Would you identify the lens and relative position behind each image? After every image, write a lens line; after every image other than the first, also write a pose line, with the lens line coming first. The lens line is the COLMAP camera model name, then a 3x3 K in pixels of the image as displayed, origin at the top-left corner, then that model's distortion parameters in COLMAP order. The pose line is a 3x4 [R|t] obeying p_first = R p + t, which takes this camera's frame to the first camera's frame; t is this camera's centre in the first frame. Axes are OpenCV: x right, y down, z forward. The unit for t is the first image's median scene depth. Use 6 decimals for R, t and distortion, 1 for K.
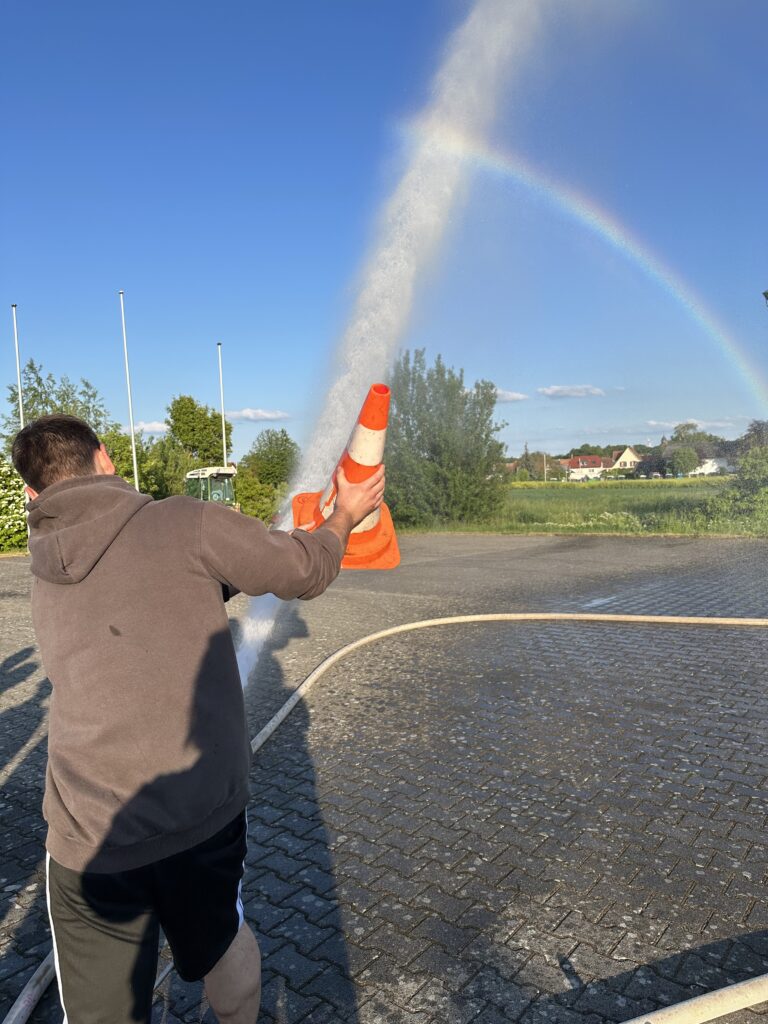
lens RADIAL K [[715.5, 0, 379.2], [0, 715.5, 512.8], [0, 0, 1]] dist [0.104119, -0.101205]
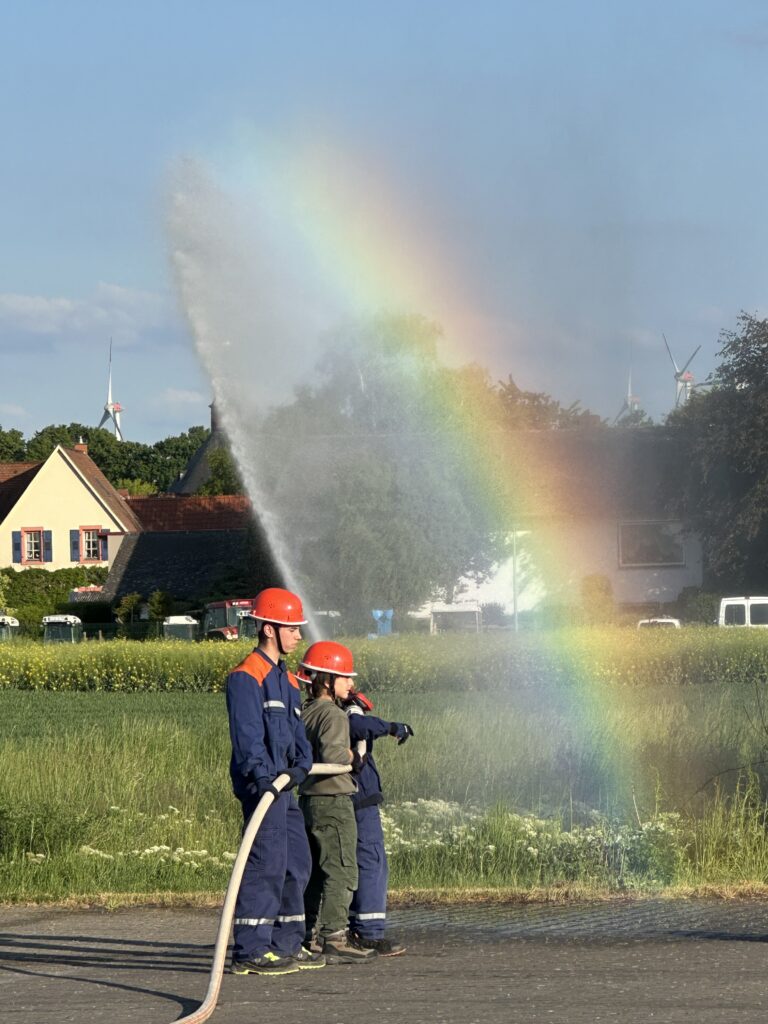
lens RADIAL K [[4864.4, 0, 445.4], [0, 4864.4, 593.0], [0, 0, 1]] dist [0.576595, 0.000000]
pose [[0.910970, 0.016502, 0.412143, -0.197593], [0.005881, 0.998578, -0.052981, 0.012791], [-0.412431, 0.050688, 0.909578, -0.208821]]
